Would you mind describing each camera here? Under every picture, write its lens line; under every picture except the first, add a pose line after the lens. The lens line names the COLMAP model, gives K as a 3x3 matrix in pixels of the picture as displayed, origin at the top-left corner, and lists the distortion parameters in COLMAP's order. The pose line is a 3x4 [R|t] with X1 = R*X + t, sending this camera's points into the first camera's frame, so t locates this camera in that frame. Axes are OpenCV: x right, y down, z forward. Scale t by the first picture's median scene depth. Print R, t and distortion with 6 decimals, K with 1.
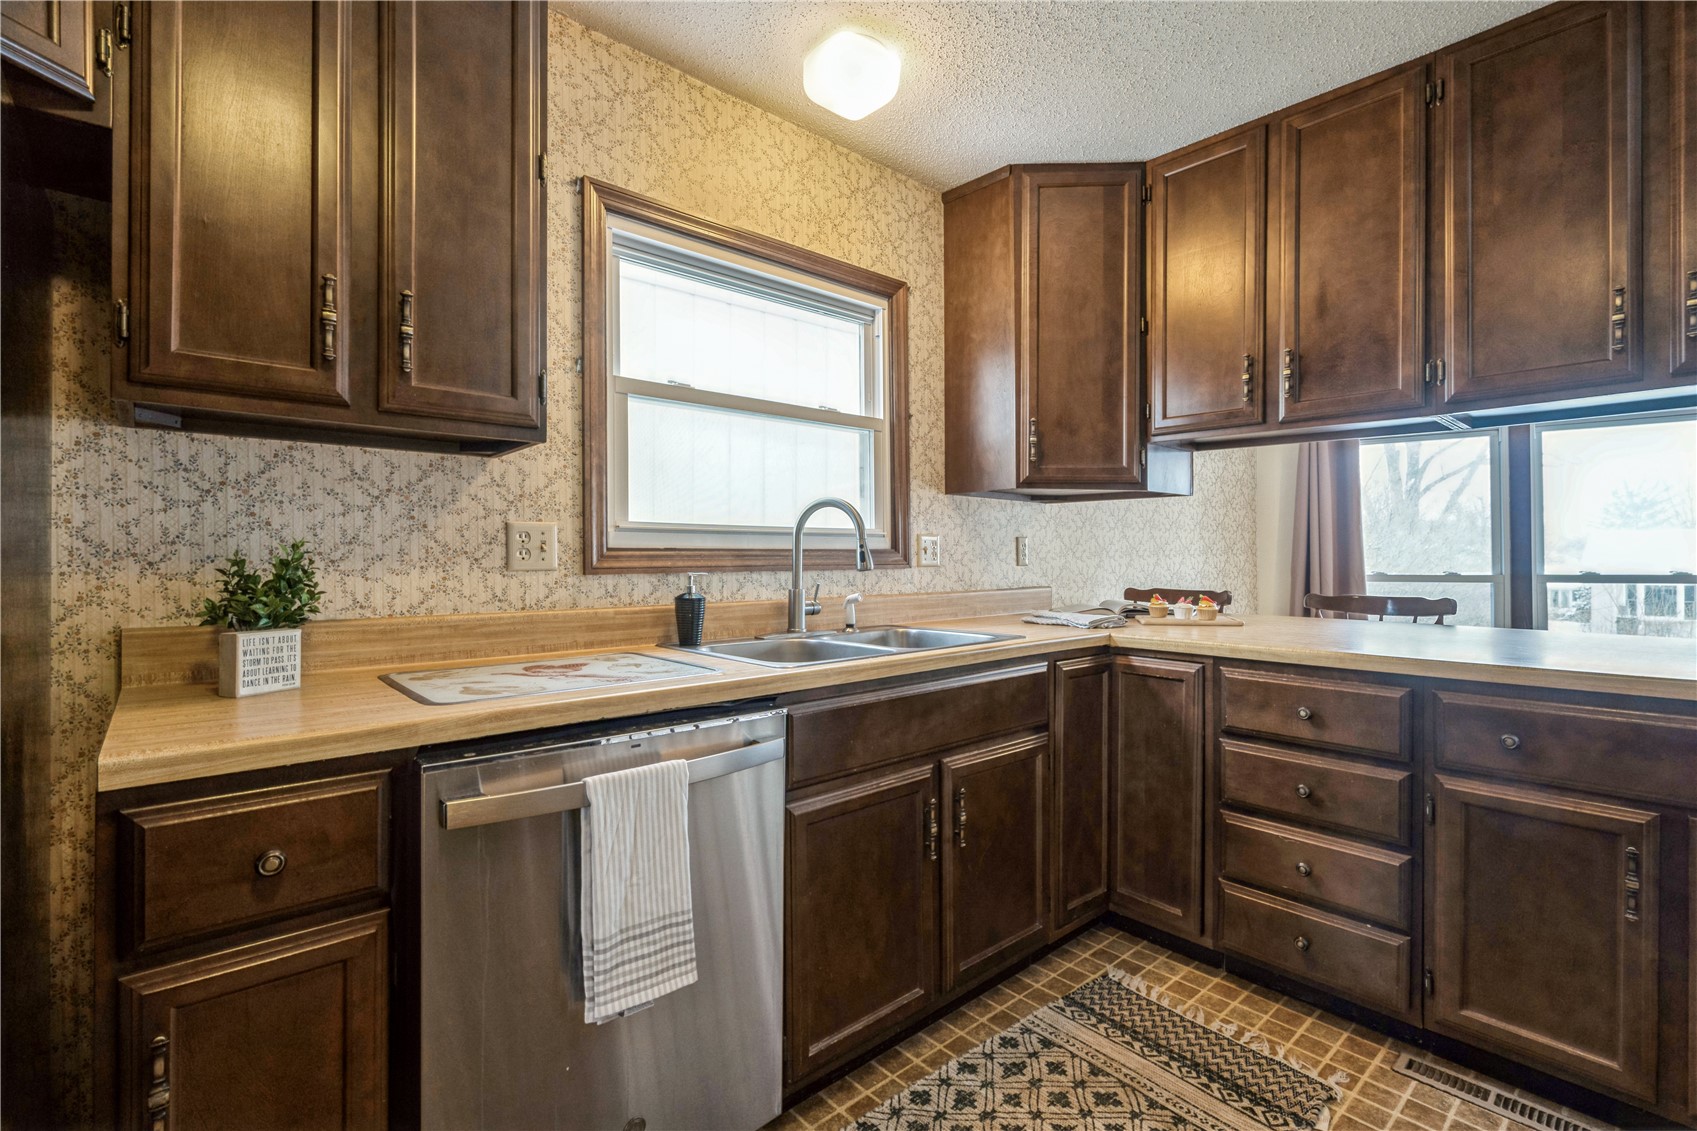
lens RADIAL K [[774.7, 0, 851.3], [0, 774.7, 556.9], [0, 0, 1]] dist [-0.000188, 0.000144]
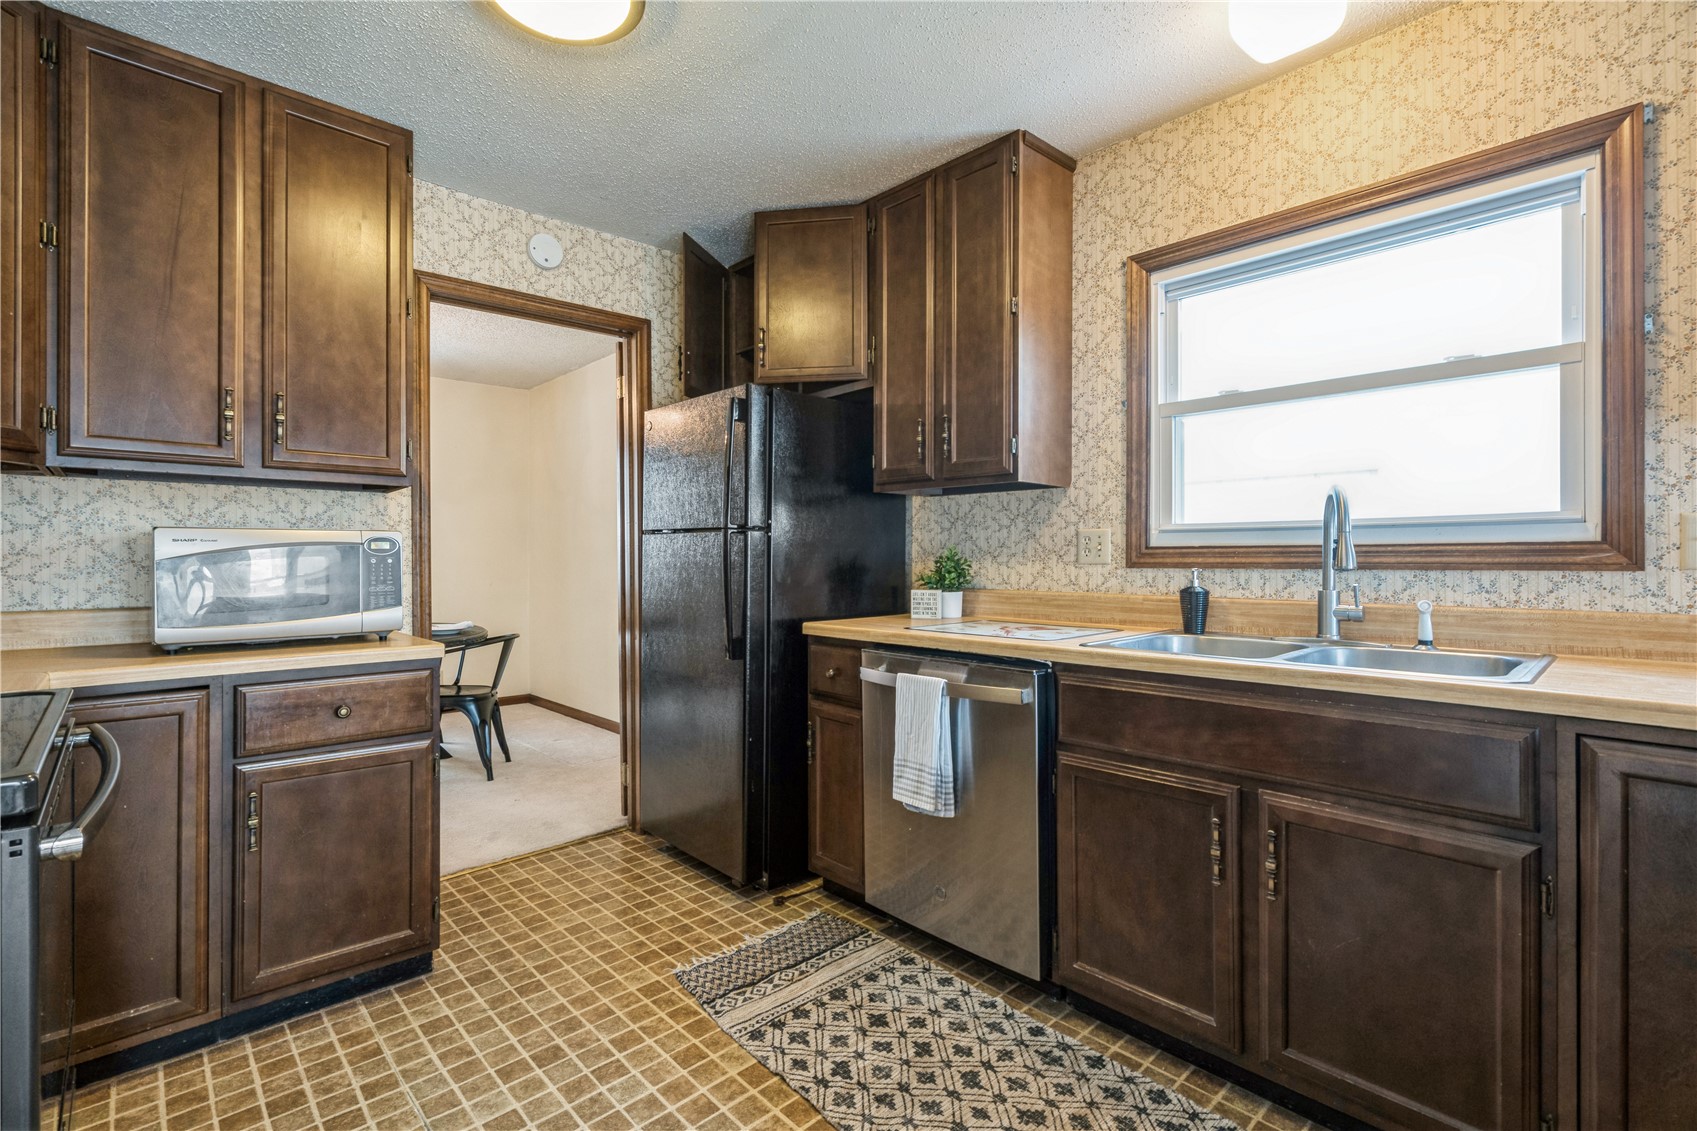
lens RADIAL K [[774.7, 0, 851.3], [0, 774.7, 556.9], [0, 0, 1]] dist [-0.000188, 0.000144]
pose [[0.032106, 0.005234, -0.999471, 0.925356], [0.006183, 0.999966, 0.005436, -0.005316], [0.999465, -0.006354, 0.032073, 0.498083]]
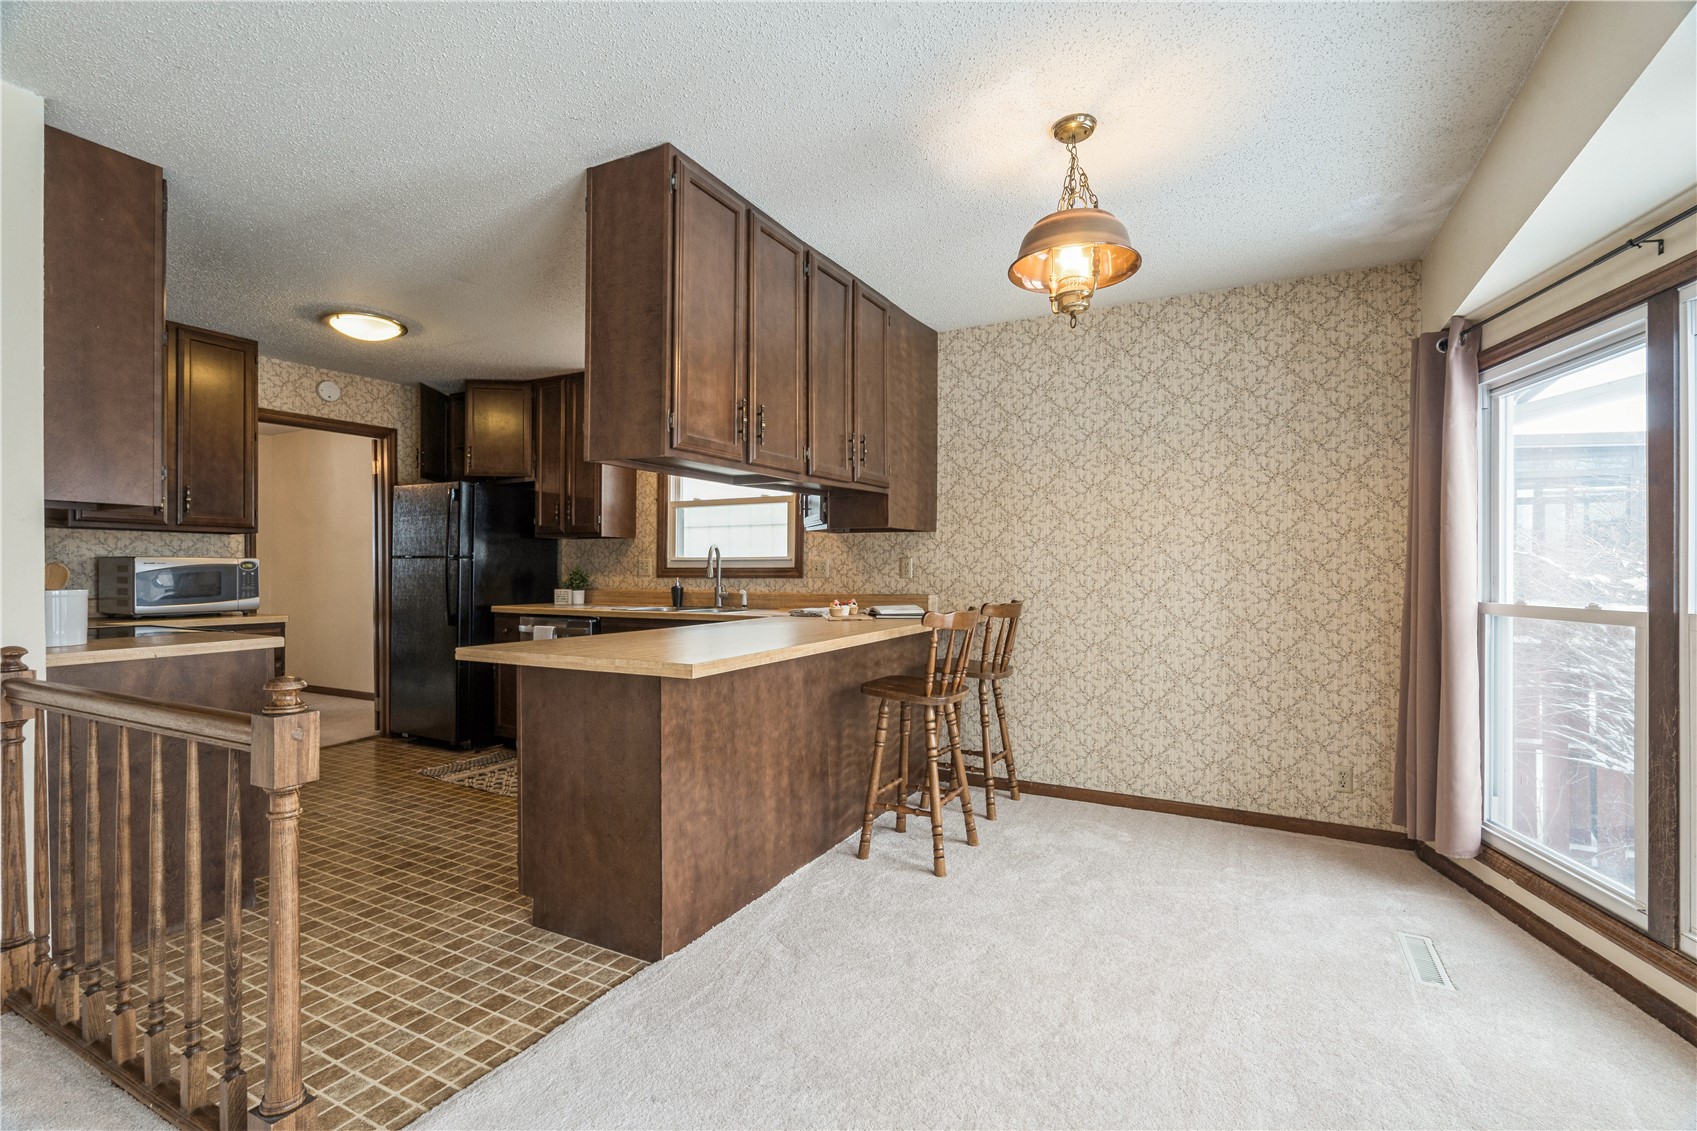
lens RADIAL K [[753.6, 0, 853.7], [0, 753.6, 575.4], [0, 0, 1]] dist [0.000520, -0.007394]
pose [[0.352111, 0.011945, -0.935882, 2.390172], [0.000348, 0.999917, 0.012894, -0.019385], [0.935958, -0.004866, 0.352078, 0.708801]]
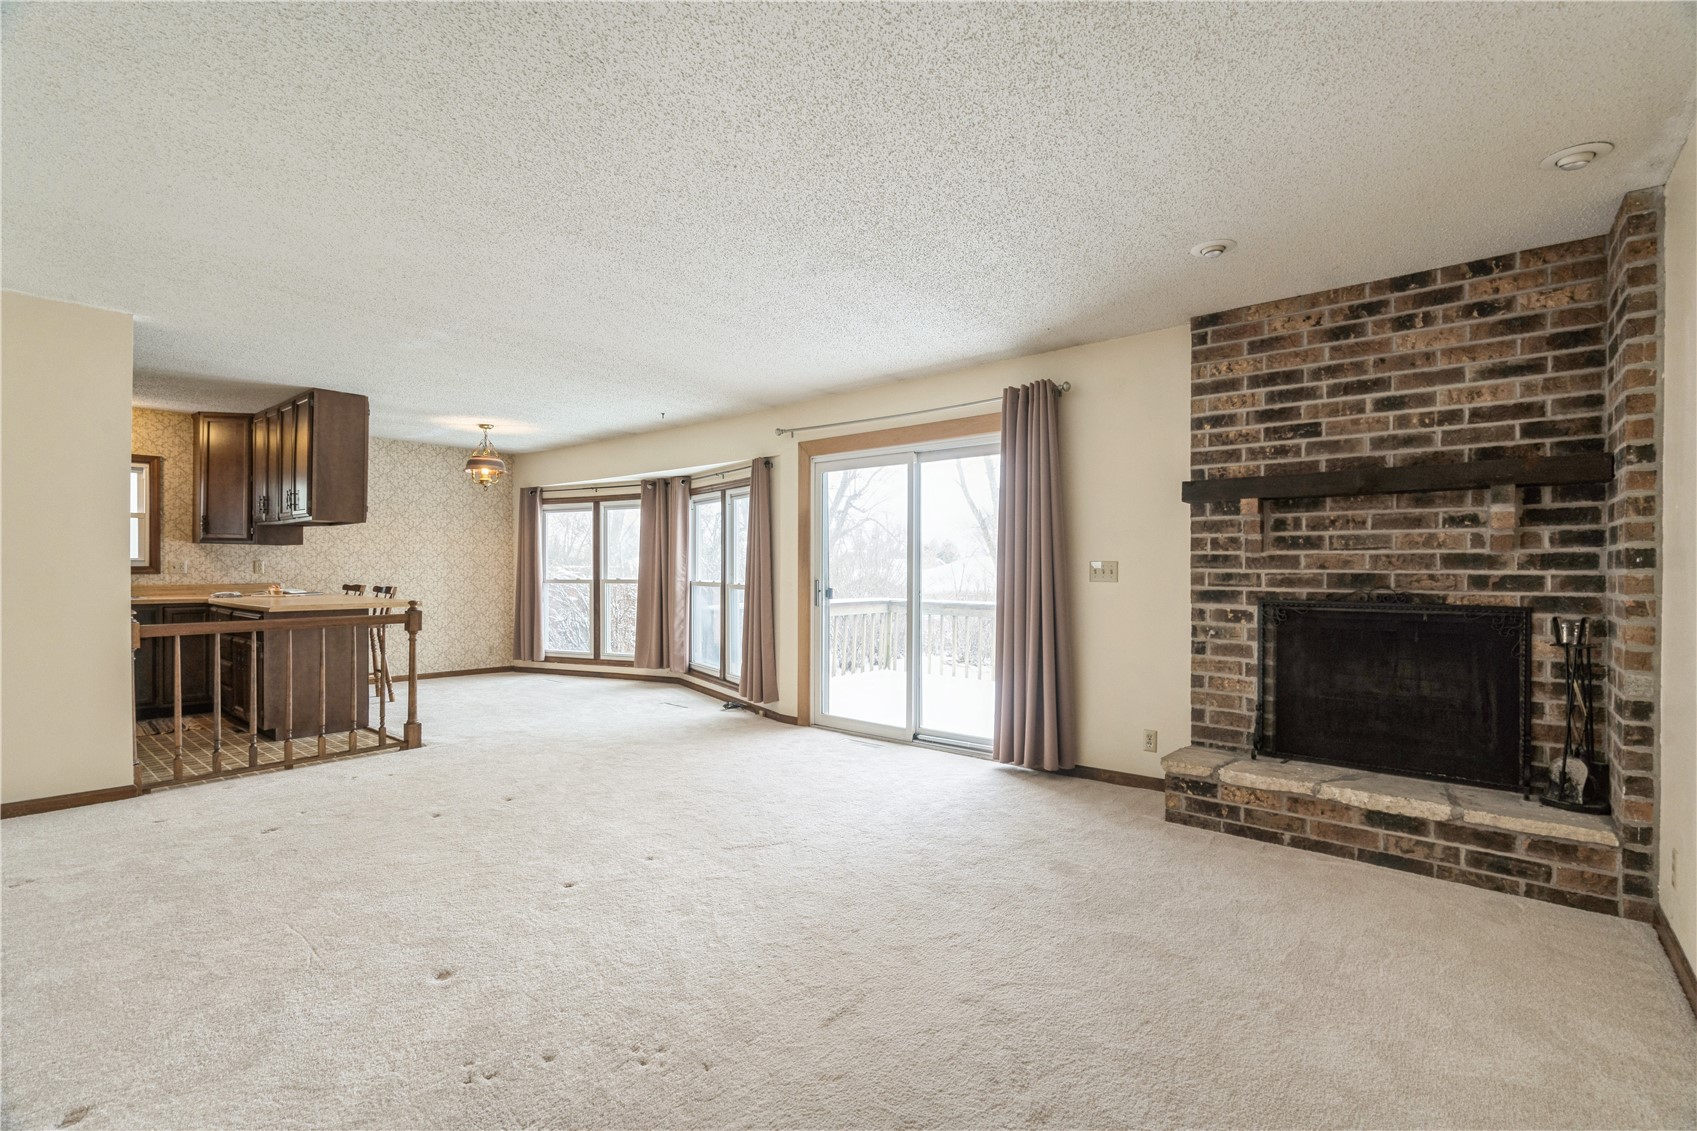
lens RADIAL K [[753.6, 0, 853.7], [0, 753.6, 575.4], [0, 0, 1]] dist [0.000520, -0.007394]
pose [[0.989227, 0.006592, 0.146243, 2.632298], [-0.008347, 0.999900, 0.011390, -0.036907], [-0.146153, -0.012488, 0.989183, -2.302964]]
